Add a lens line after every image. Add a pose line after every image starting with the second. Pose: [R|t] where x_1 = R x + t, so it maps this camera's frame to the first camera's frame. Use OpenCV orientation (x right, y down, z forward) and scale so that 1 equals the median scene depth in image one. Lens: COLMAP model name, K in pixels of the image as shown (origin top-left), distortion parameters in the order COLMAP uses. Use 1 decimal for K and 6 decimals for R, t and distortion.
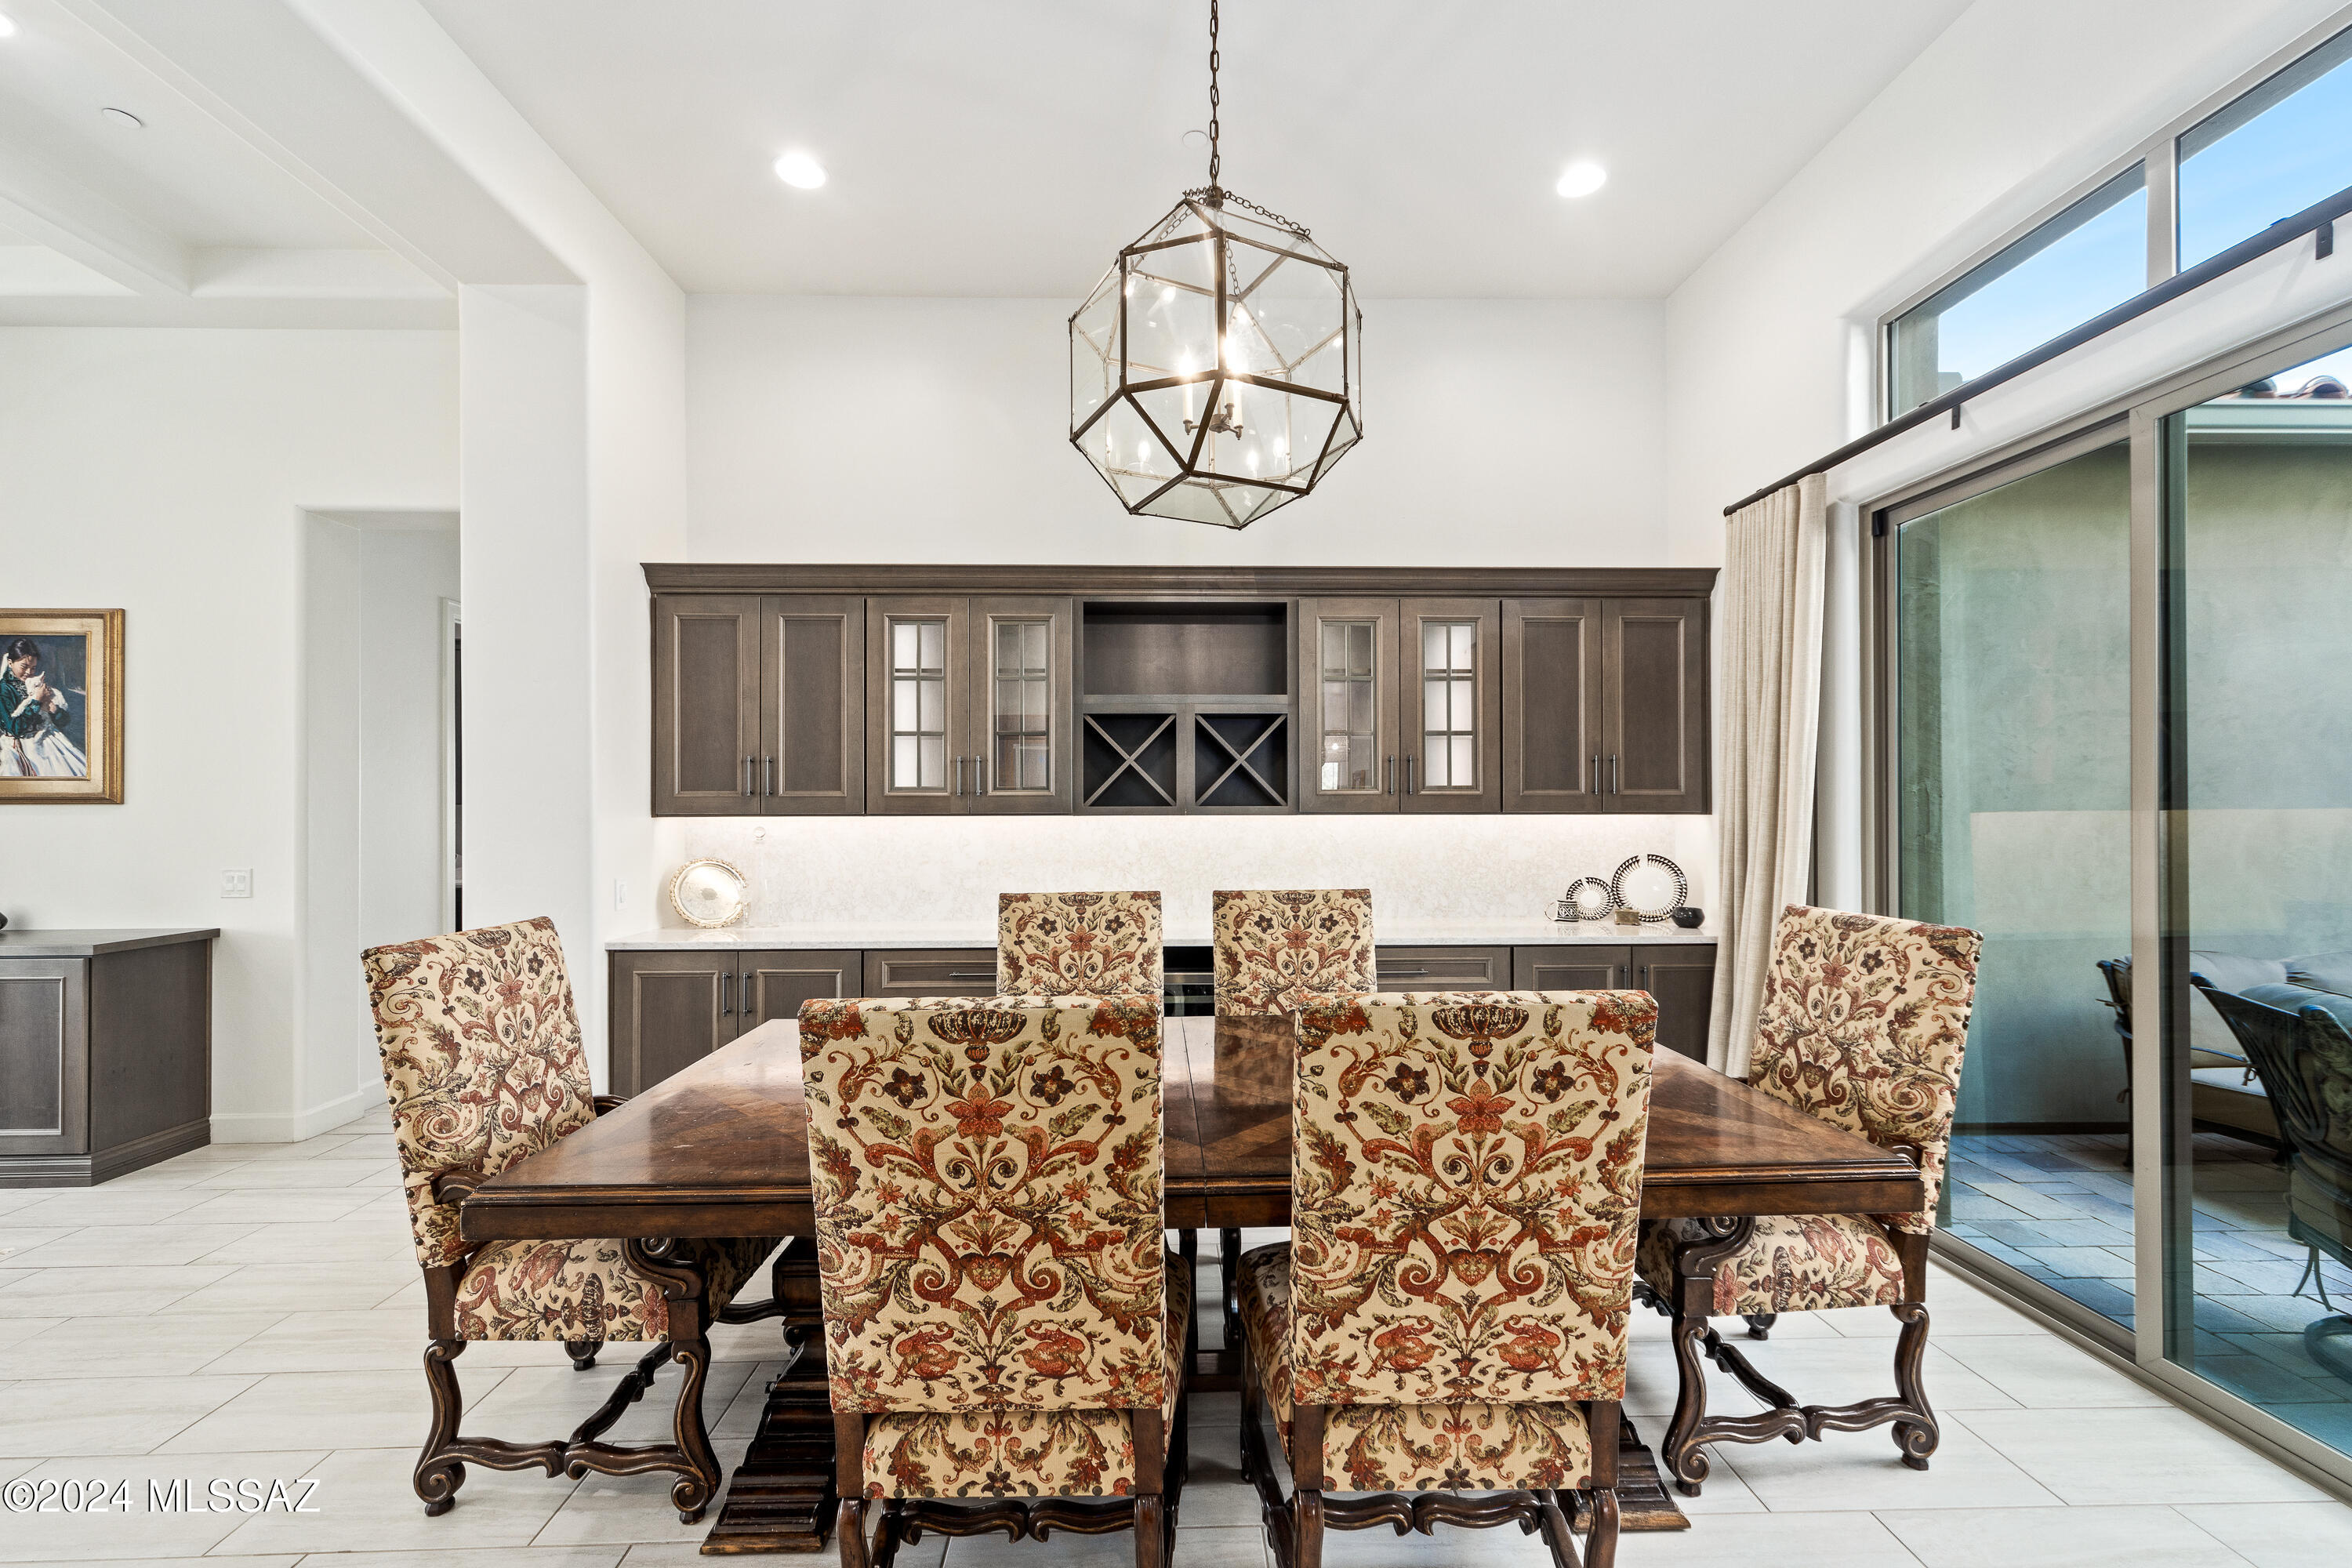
lens RADIAL K [[1051.2, 0, 1179.2], [0, 1051.2, 800.7], [0, 0, 1]] dist [0.000708, 0.000035]
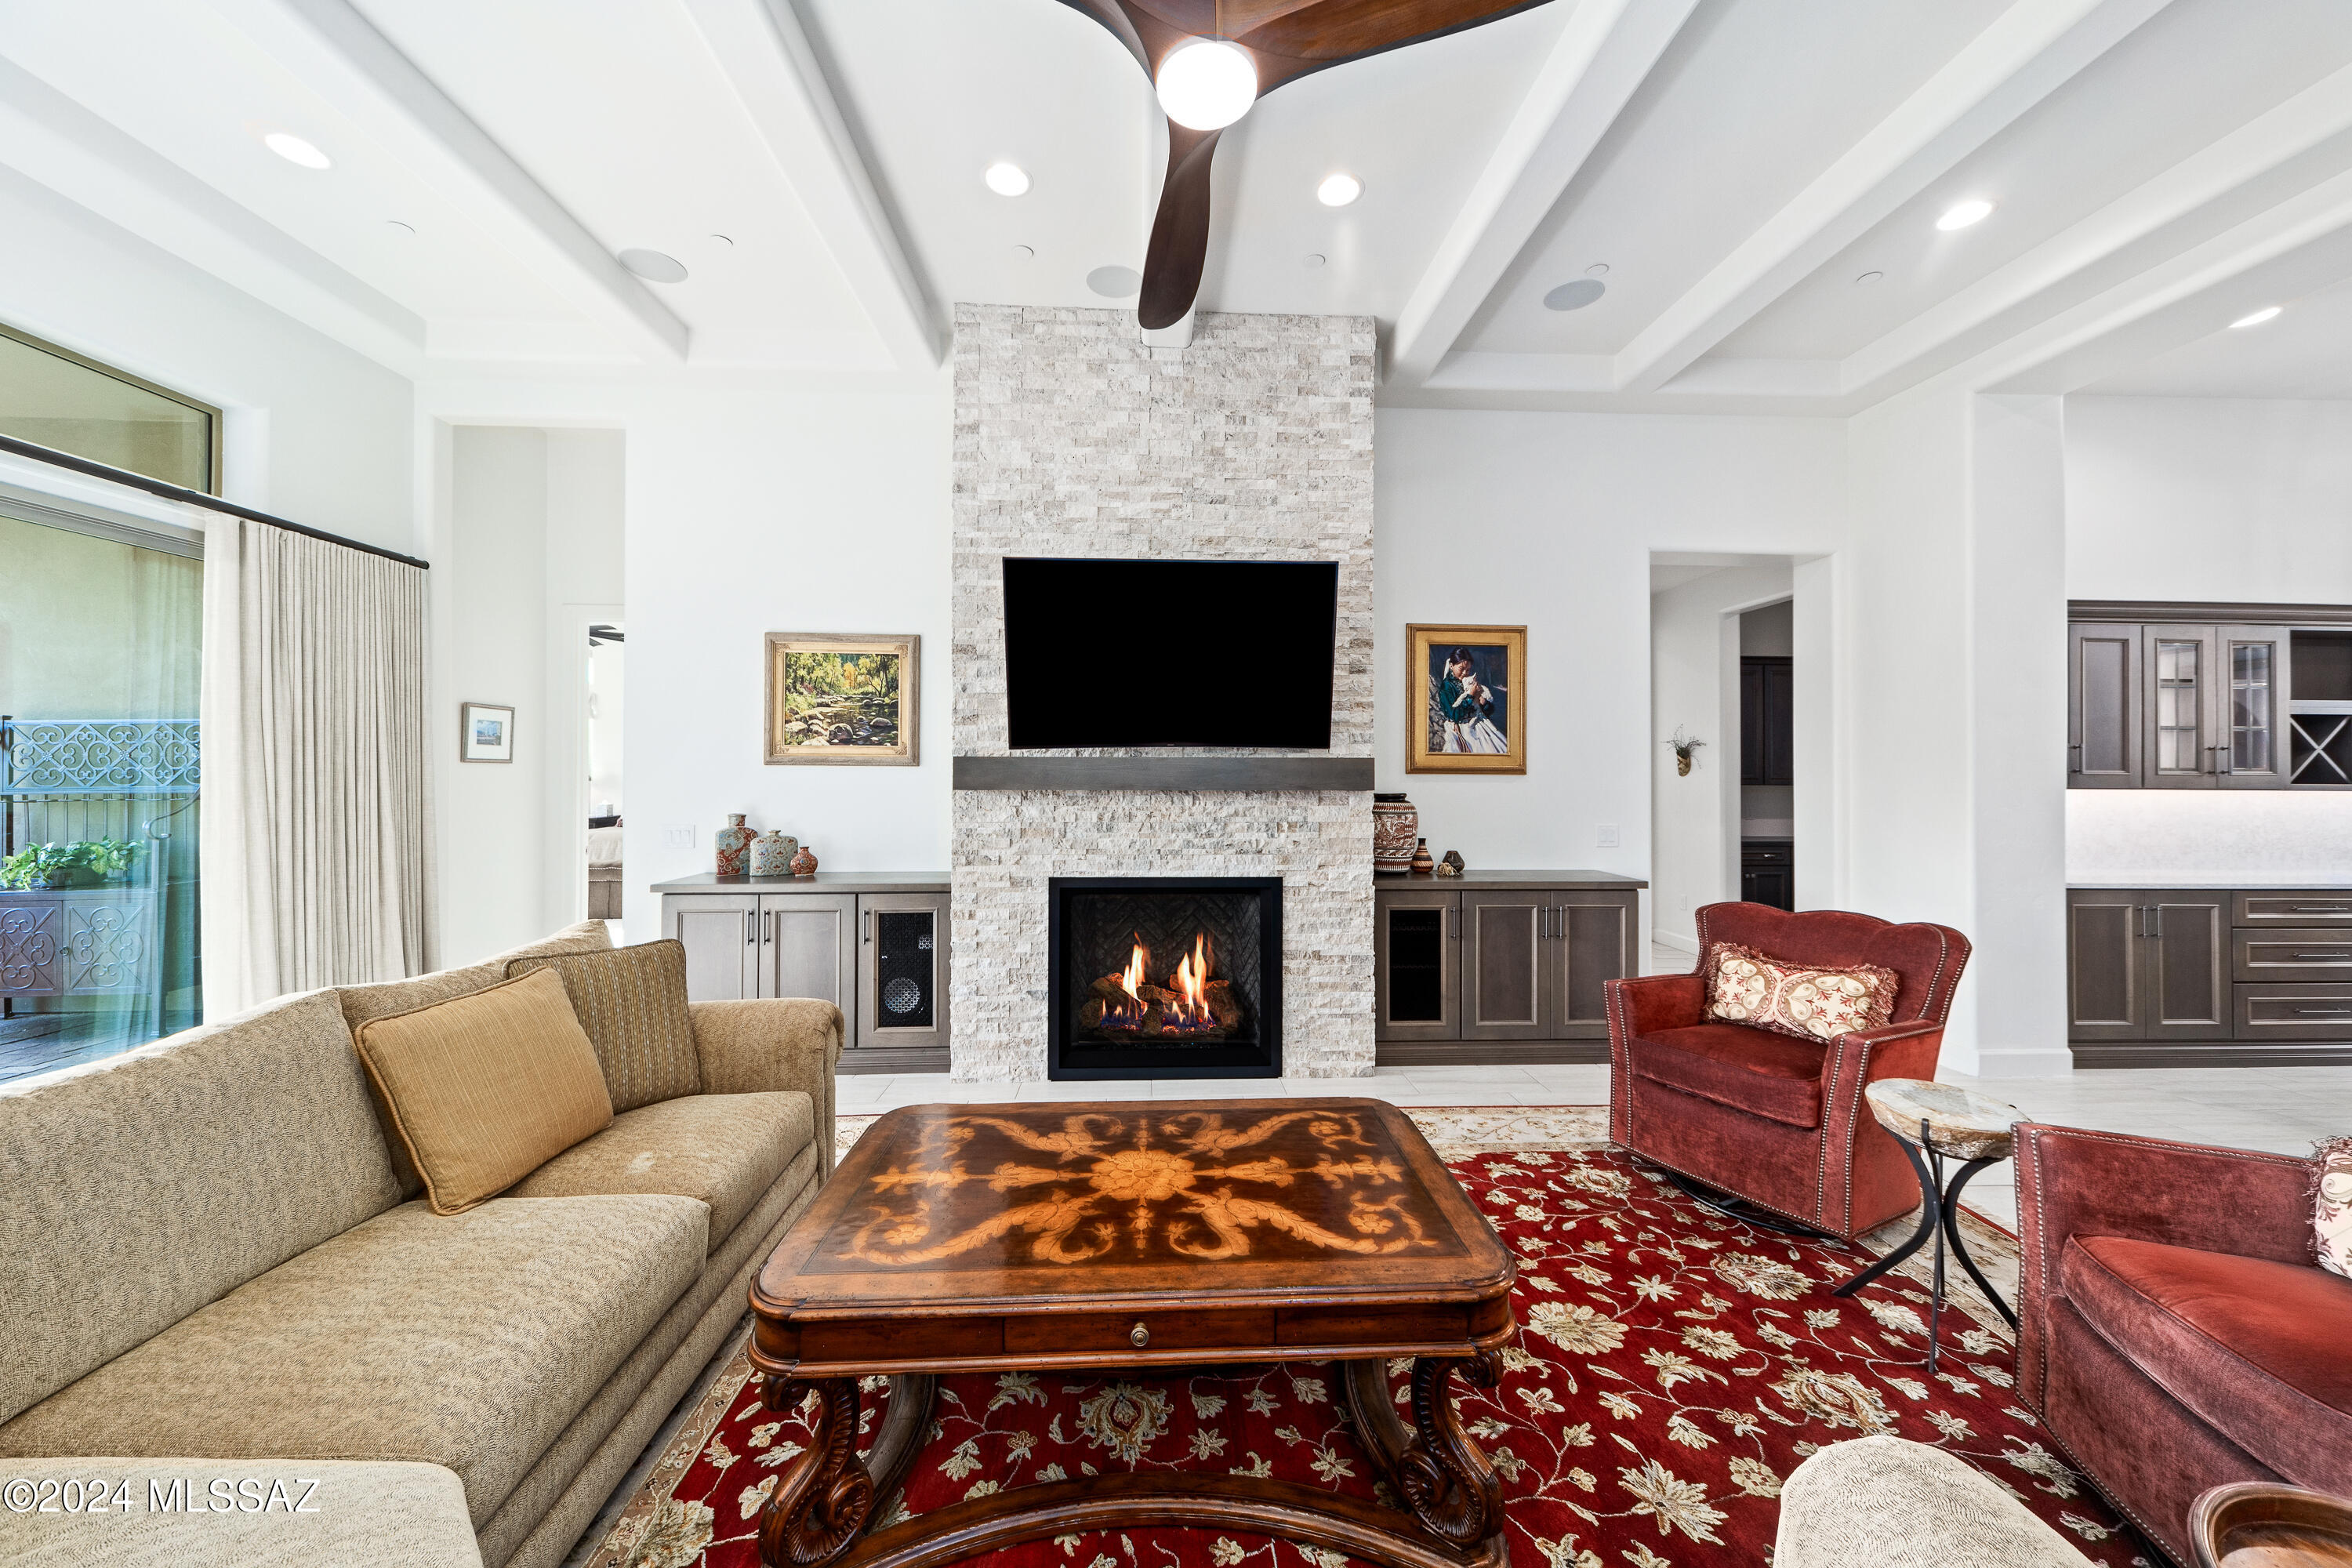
lens RADIAL K [[842.5, 0, 1176.2], [0, 842.5, 765.3], [0, 0, 1]] dist [0.000161, 0.000099]
pose [[0.999927, 0.010778, 0.005491, -1.457899], [-0.010734, 0.999911, -0.007889, 0.005082], [-0.005575, 0.007829, 0.999954, -0.048645]]
